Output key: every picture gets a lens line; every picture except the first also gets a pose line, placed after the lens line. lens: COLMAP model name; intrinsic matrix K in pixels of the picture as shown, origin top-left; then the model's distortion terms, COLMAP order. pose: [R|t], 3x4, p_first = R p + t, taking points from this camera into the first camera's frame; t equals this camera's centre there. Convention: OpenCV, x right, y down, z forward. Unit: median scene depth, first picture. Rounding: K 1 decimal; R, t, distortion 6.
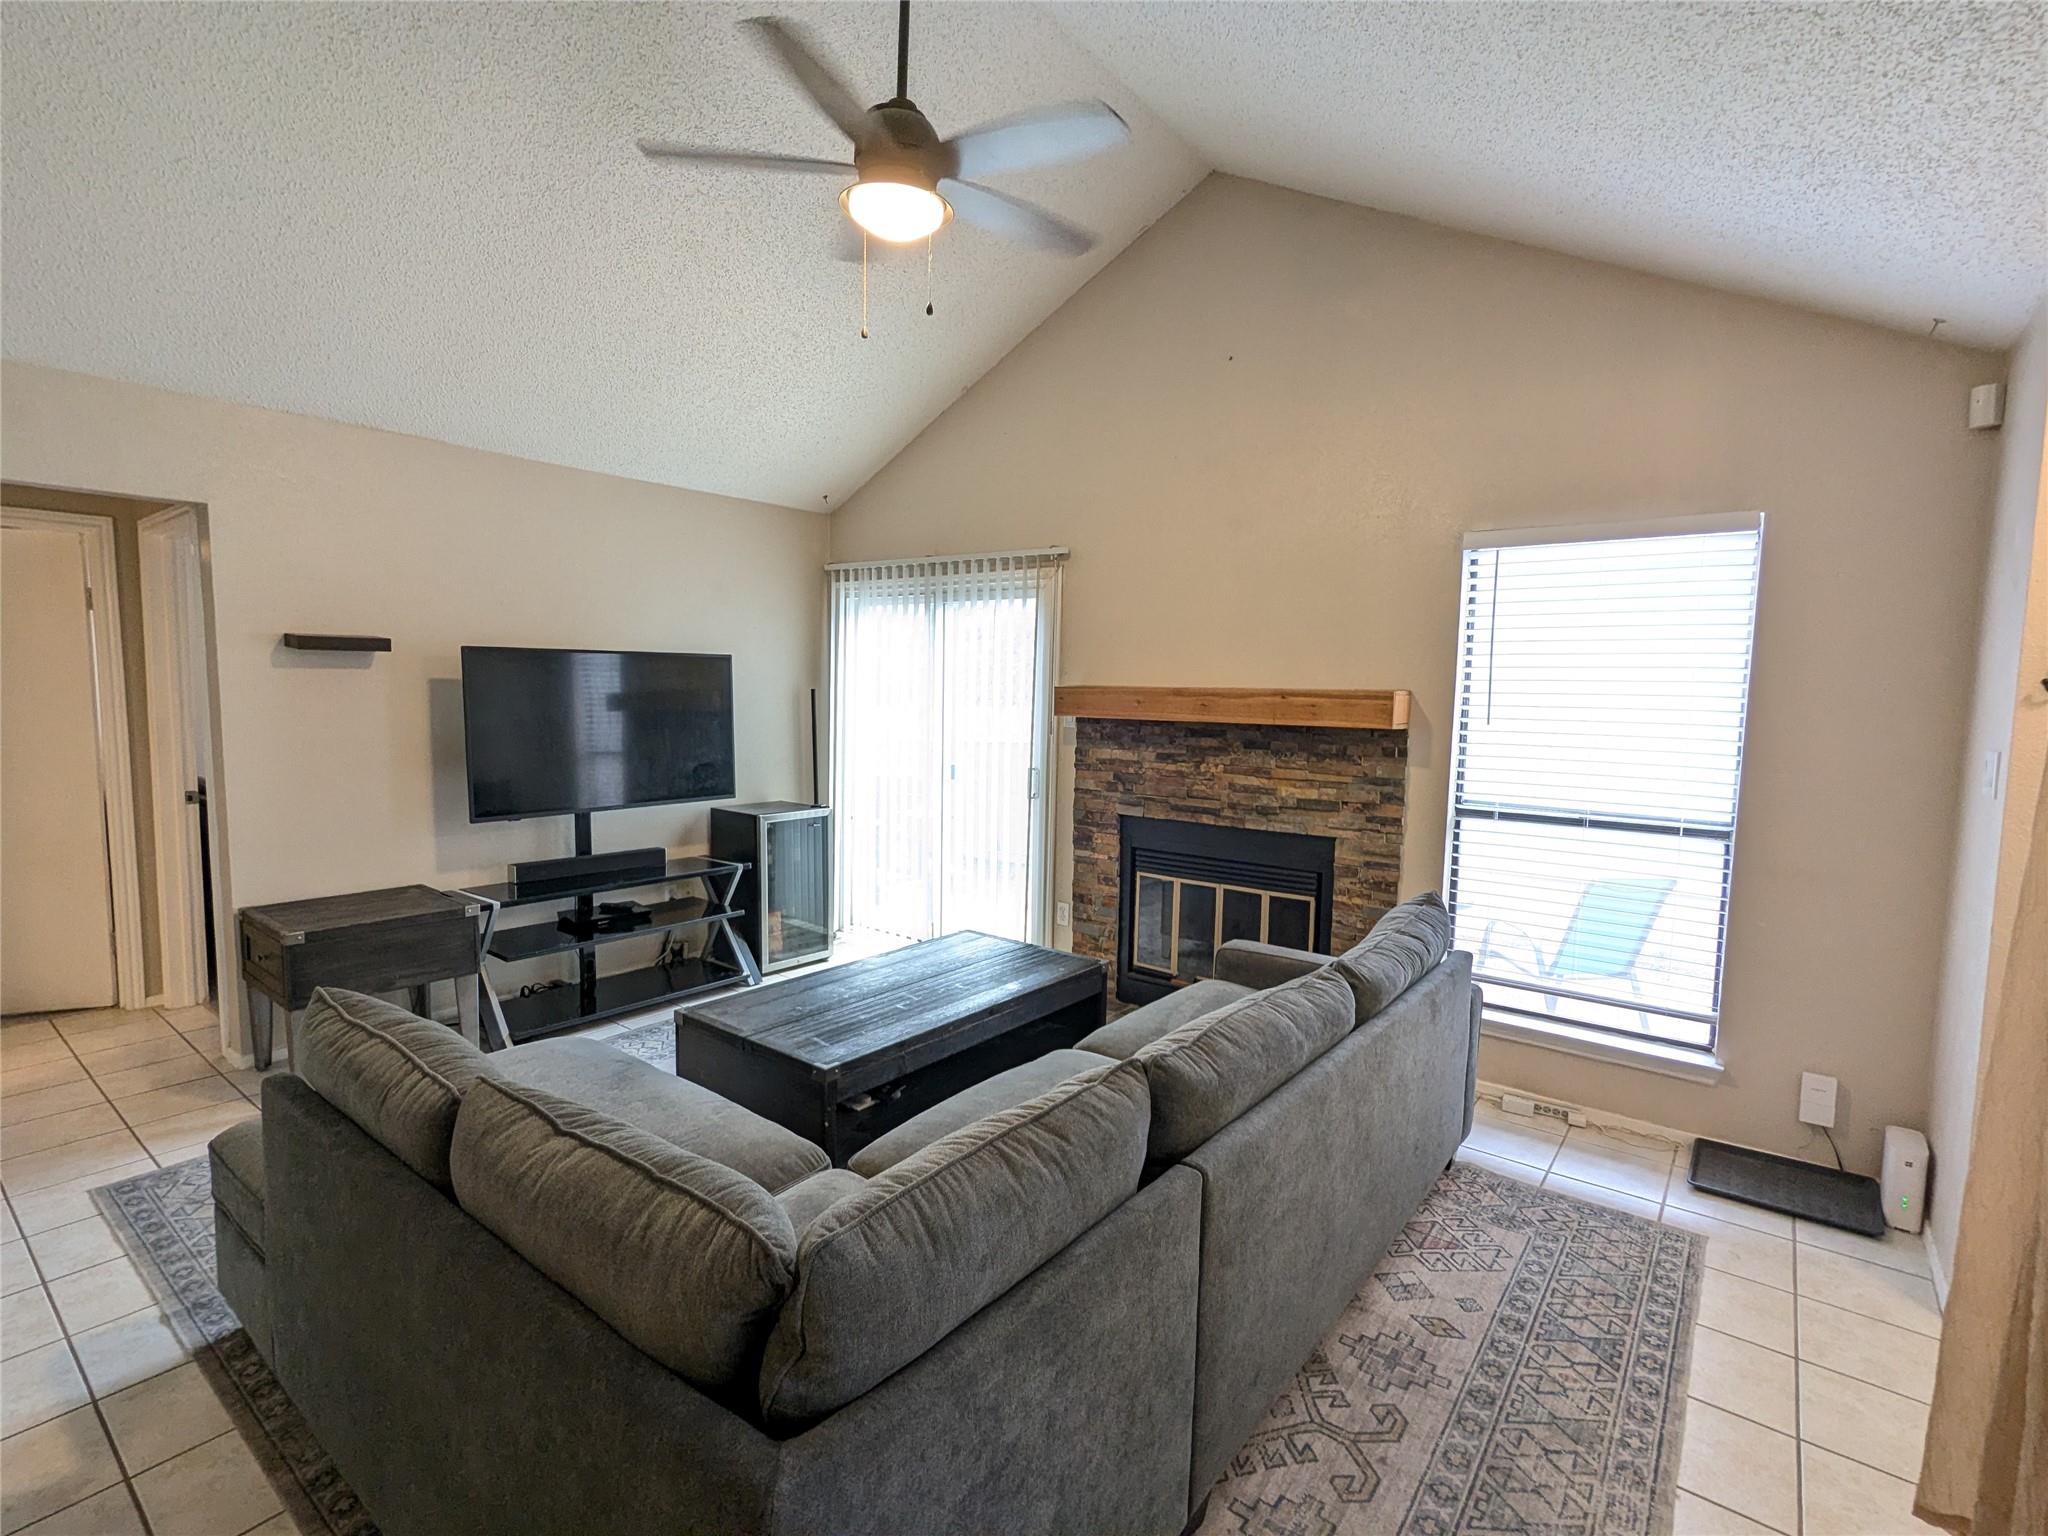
lens RADIAL K [[966.5, 0, 1018.2], [0, 966.5, 773.1], [0, 0, 1]] dist [-0.001012, -0.000288]
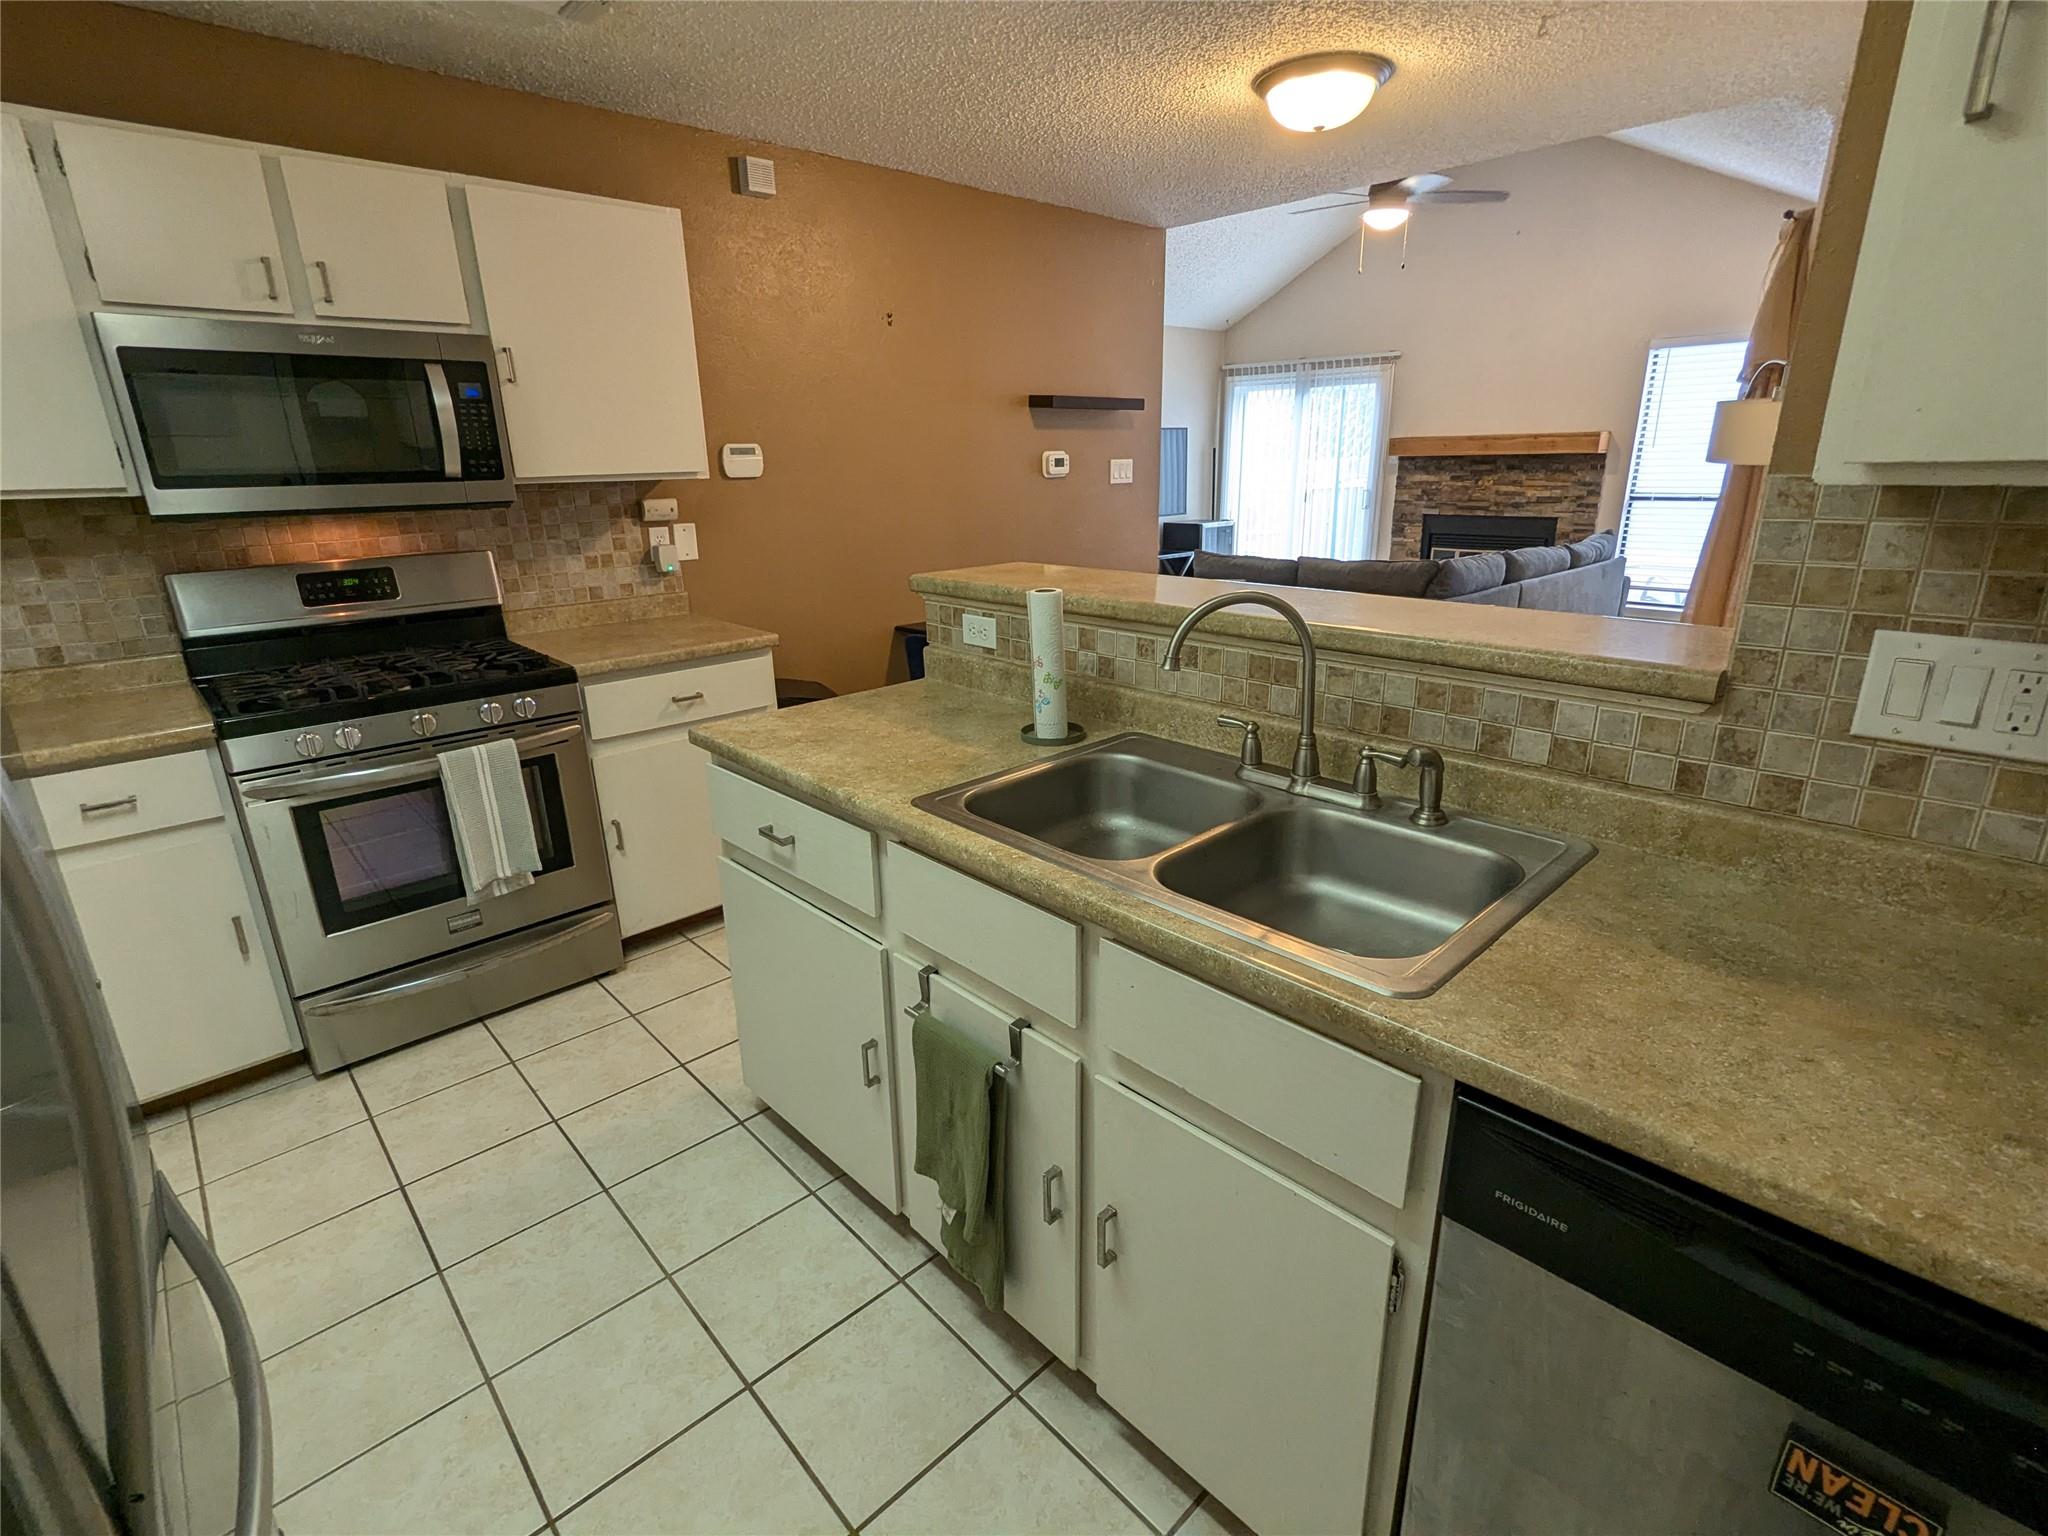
lens RADIAL K [[966.5, 0, 1018.2], [0, 966.5, 766.2], [0, 0, 1]] dist [-0.001012, -0.000288]
pose [[0.987013, 0.010268, -0.160313, -0.367902], [0.025469, 0.975330, 0.219279, 0.094646], [0.158610, -0.220514, 0.962401, -0.986773]]
